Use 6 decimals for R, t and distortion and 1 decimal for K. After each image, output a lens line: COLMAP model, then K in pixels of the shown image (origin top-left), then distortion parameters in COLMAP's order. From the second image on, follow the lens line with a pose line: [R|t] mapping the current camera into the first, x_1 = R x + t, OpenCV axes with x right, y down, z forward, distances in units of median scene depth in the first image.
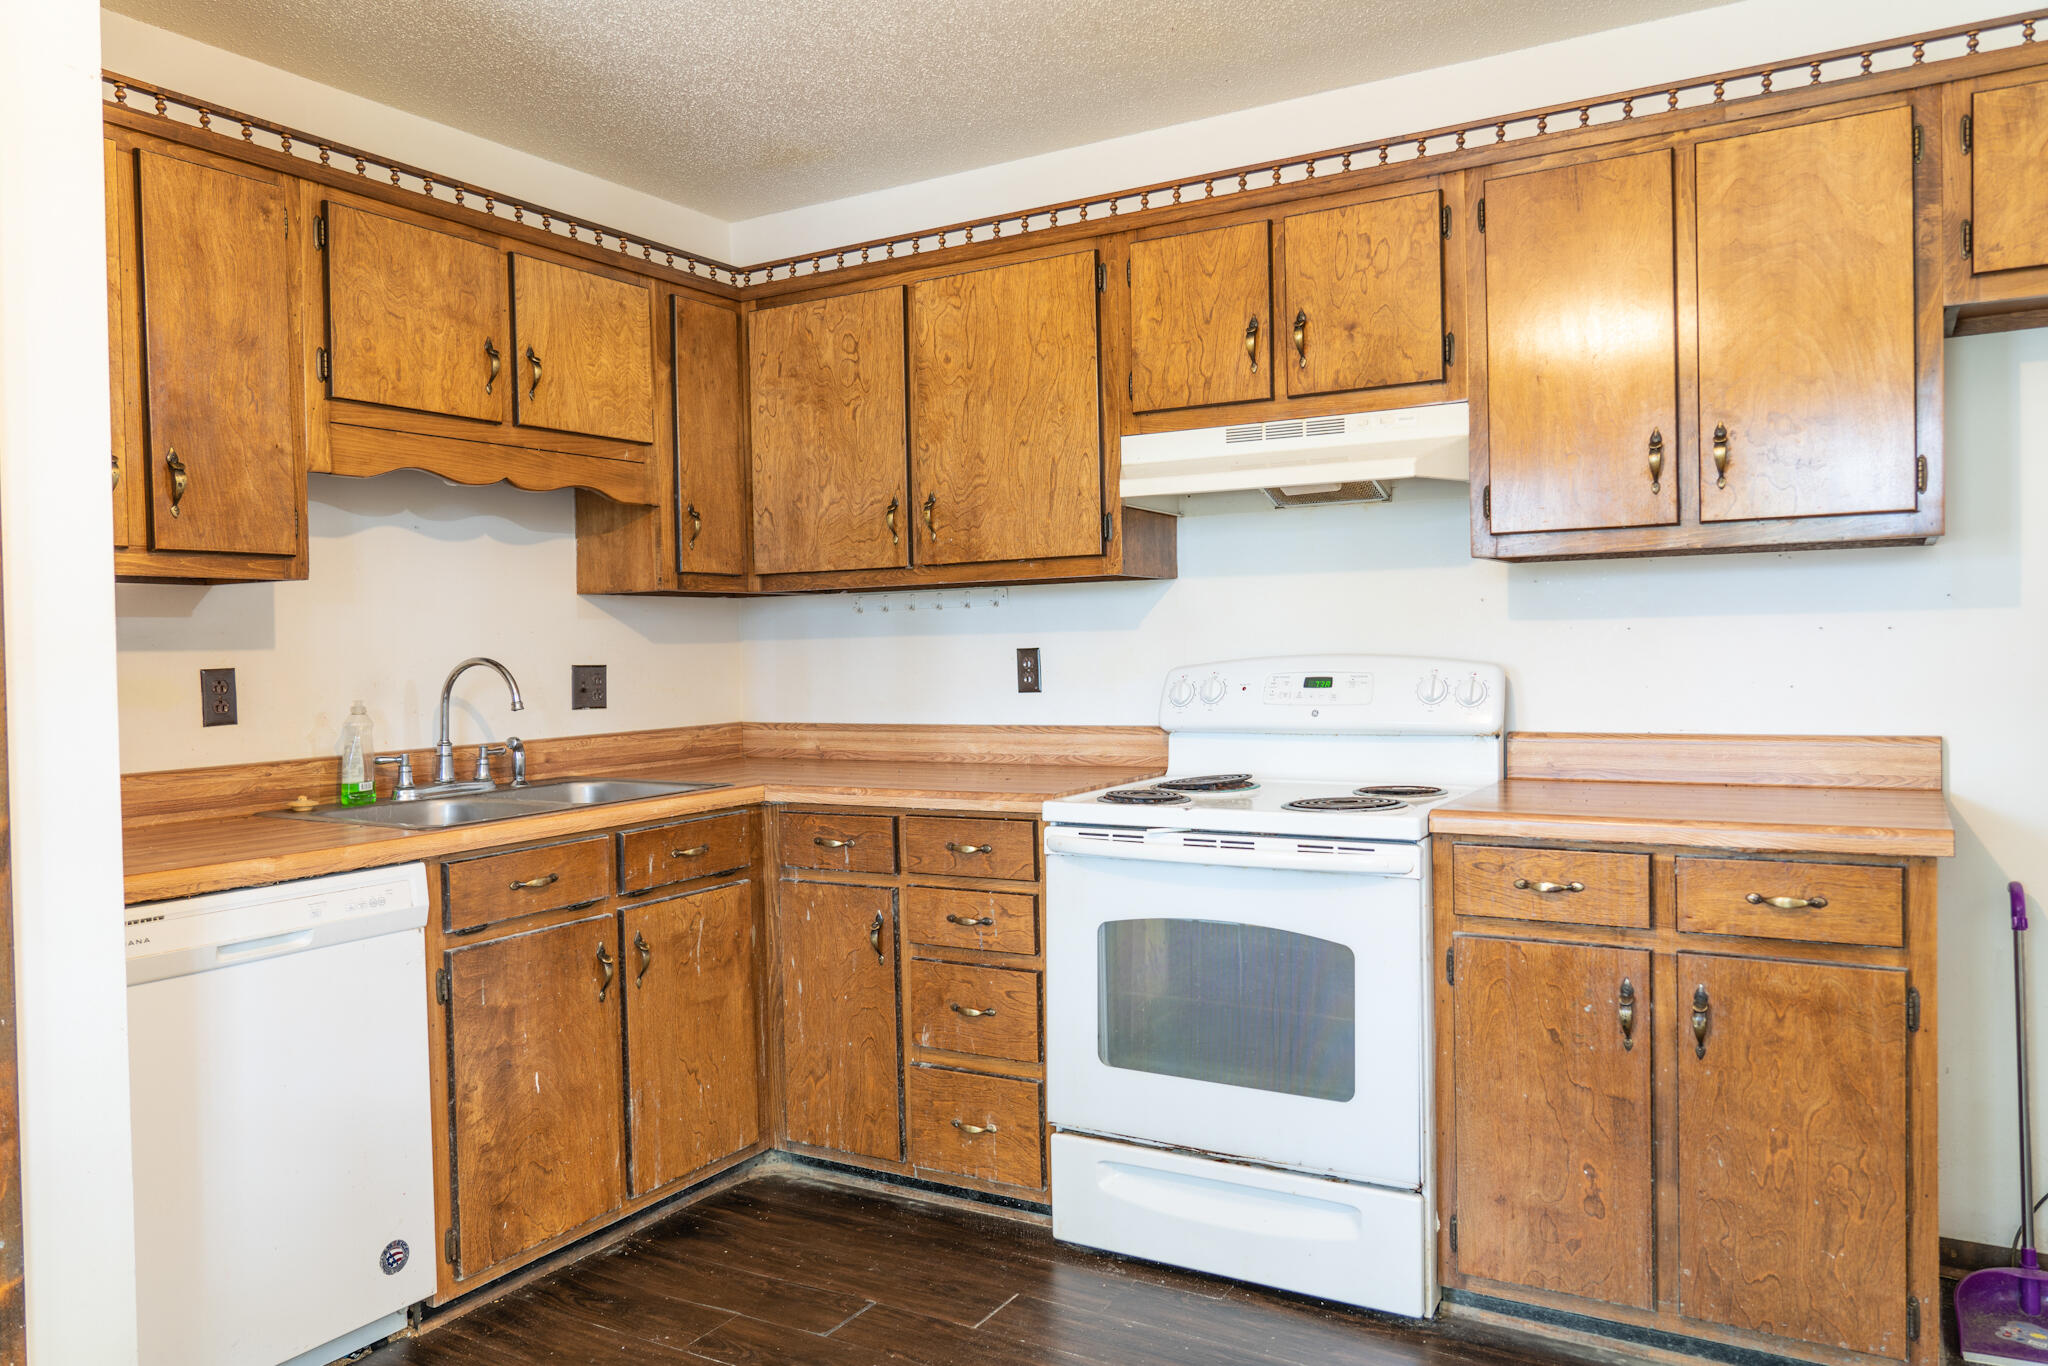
lens RADIAL K [[1440.4, 0, 1032.1], [0, 1440.4, 680.8], [0, 0, 1]] dist [-0.015425, 0.007657]
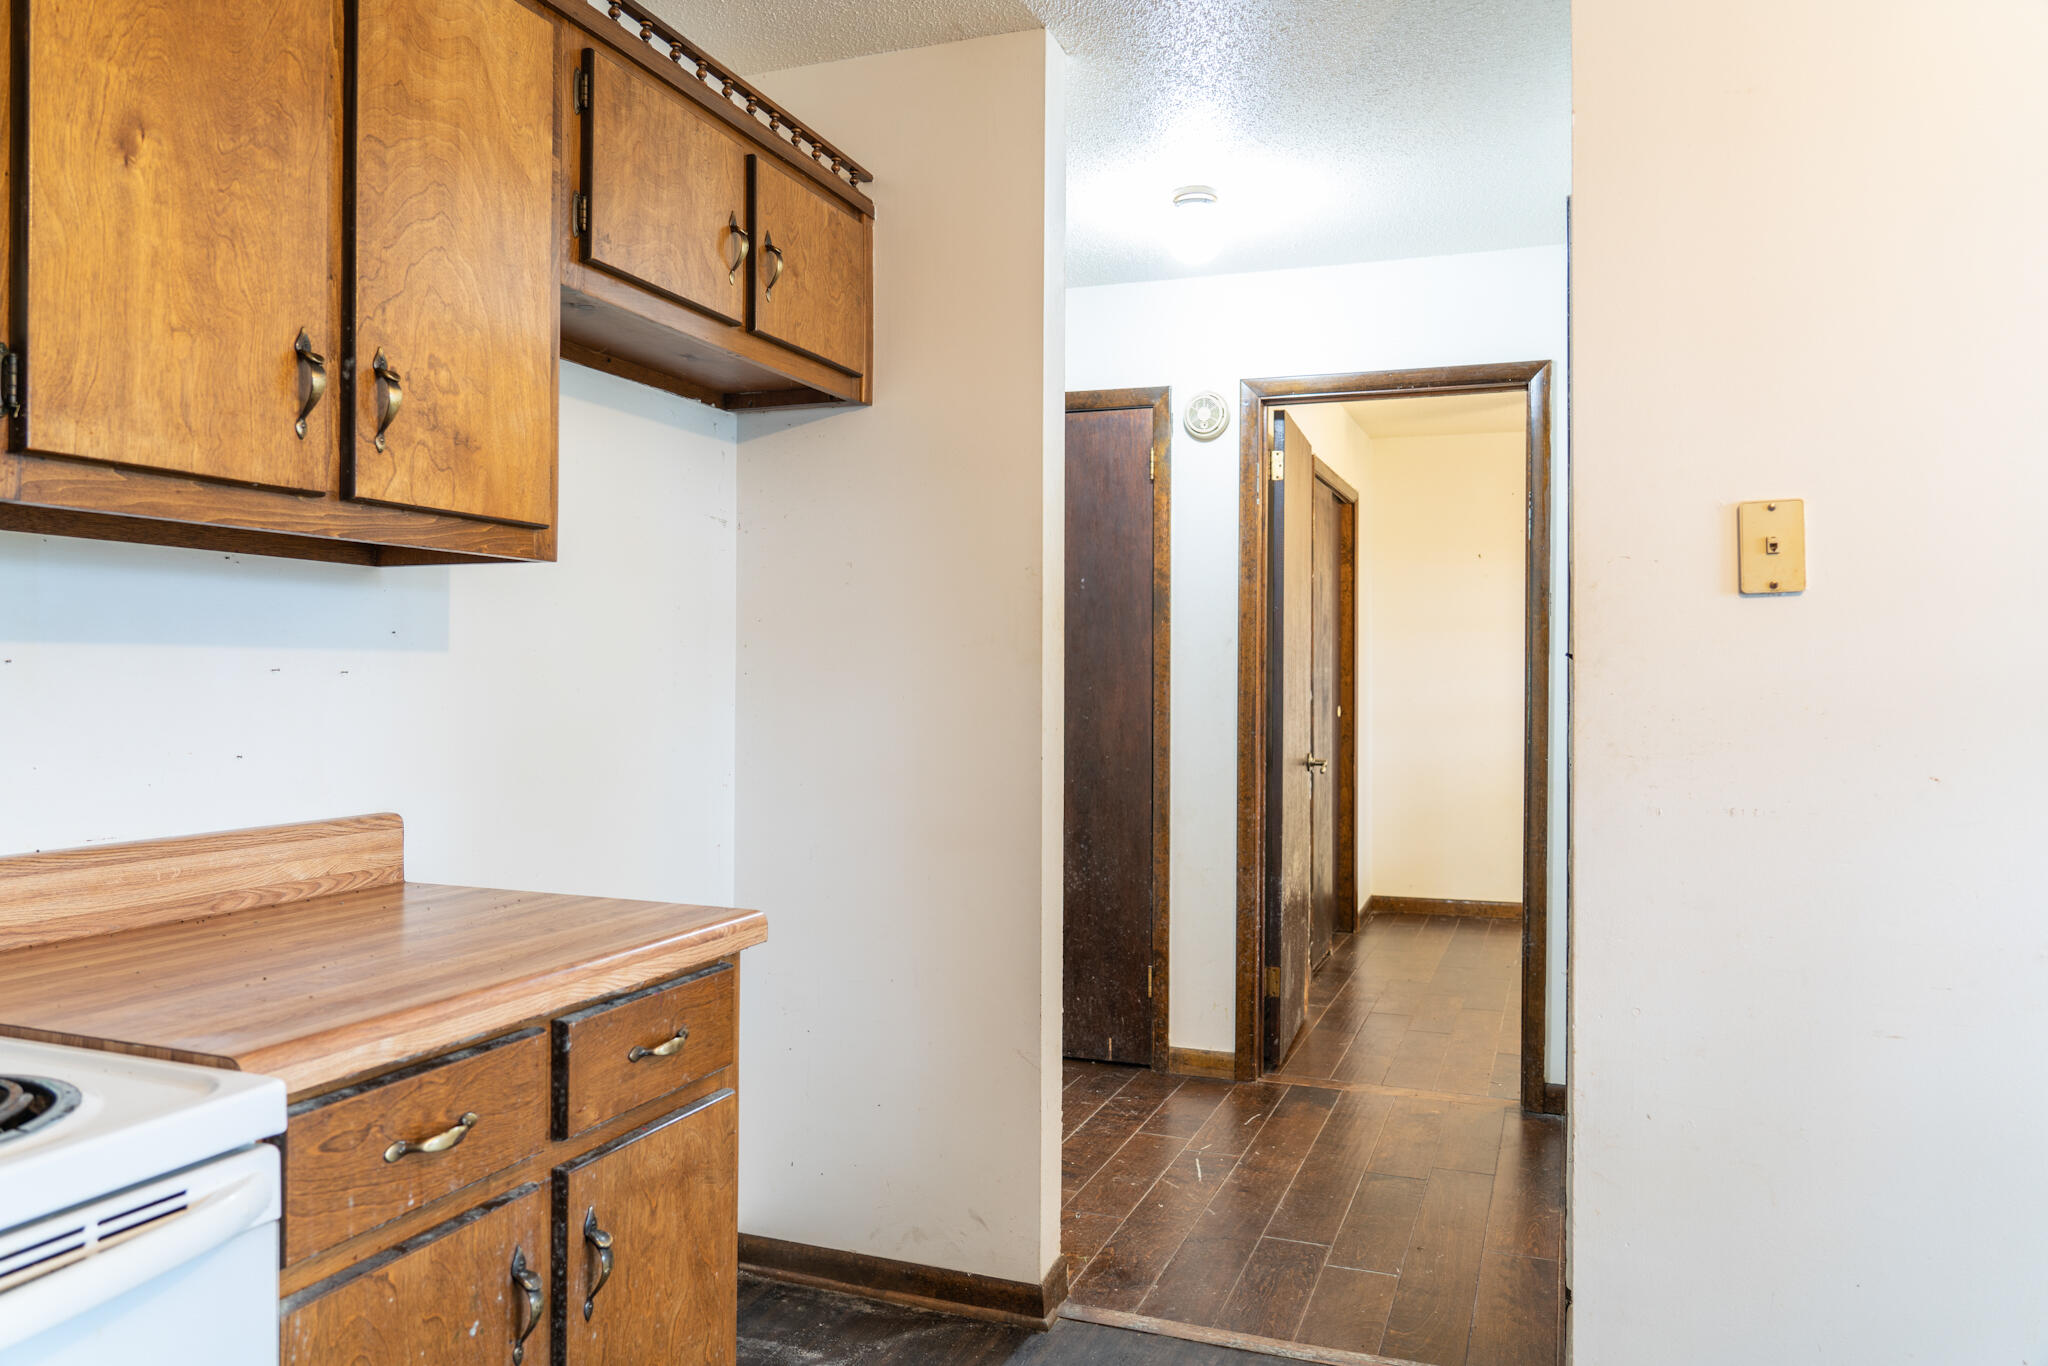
lens RADIAL K [[1440.4, 0, 1032.1], [0, 1440.4, 680.8], [0, 0, 1]] dist [-0.015425, 0.007657]
pose [[-0.170137, 0.015638, 0.985296, -0.212495], [0.019540, 0.999731, -0.012493, -0.017979], [-0.985227, 0.017127, -0.170397, 0.855550]]
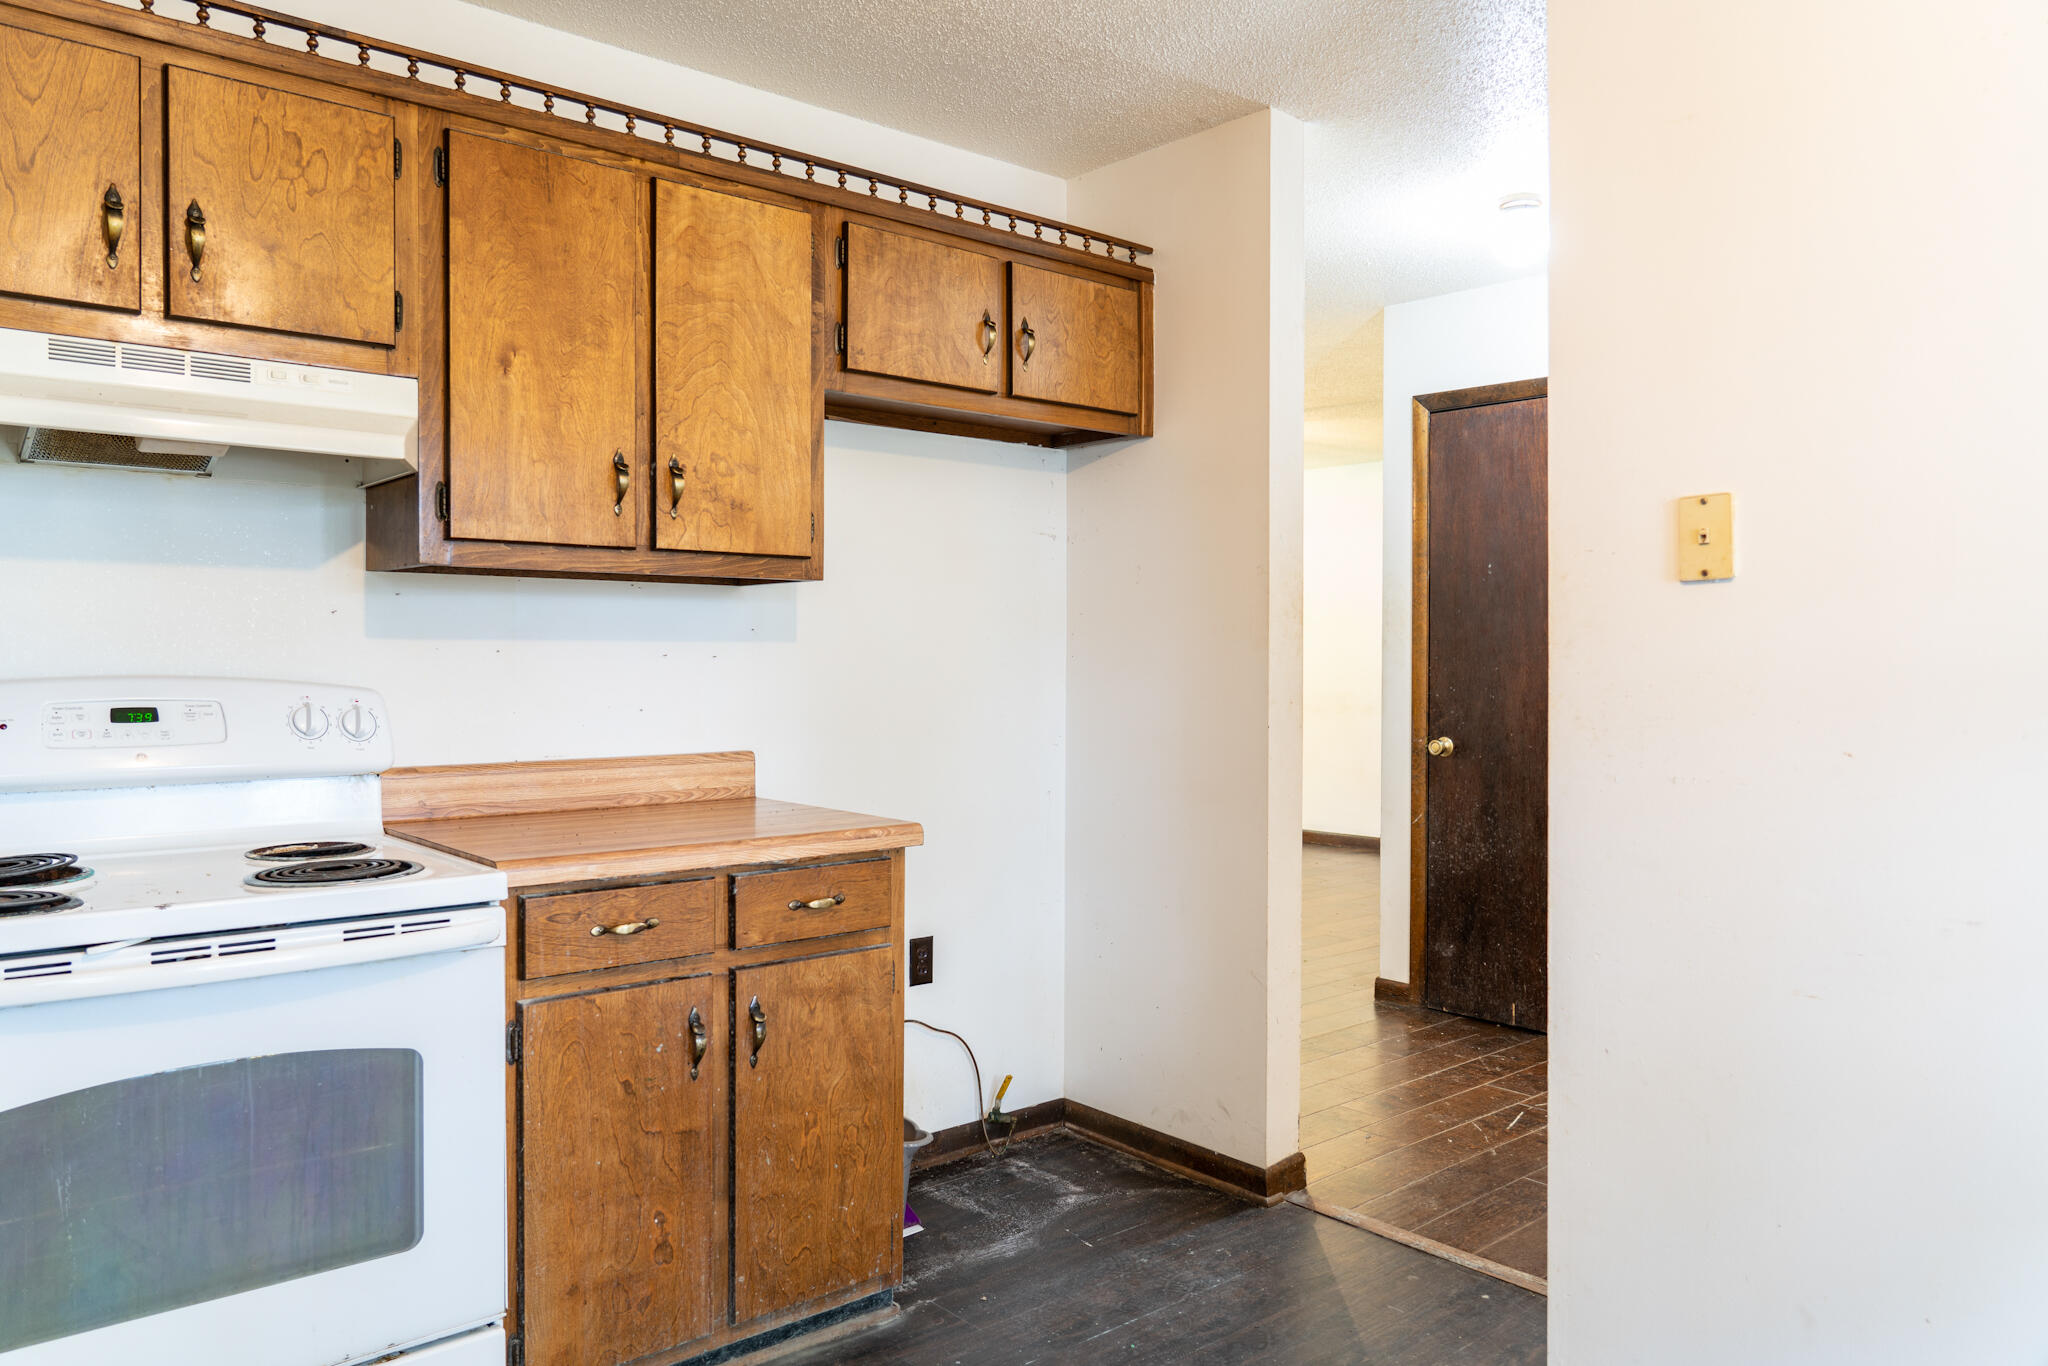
lens RADIAL K [[1440.4, 0, 1032.1], [0, 1440.4, 680.8], [0, 0, 1]] dist [-0.015425, 0.007657]
pose [[0.315998, 0.003616, 0.948753, -0.436222], [0.012179, 0.999895, -0.007867, -0.006457], [-0.948682, 0.014041, 0.315921, 0.447869]]
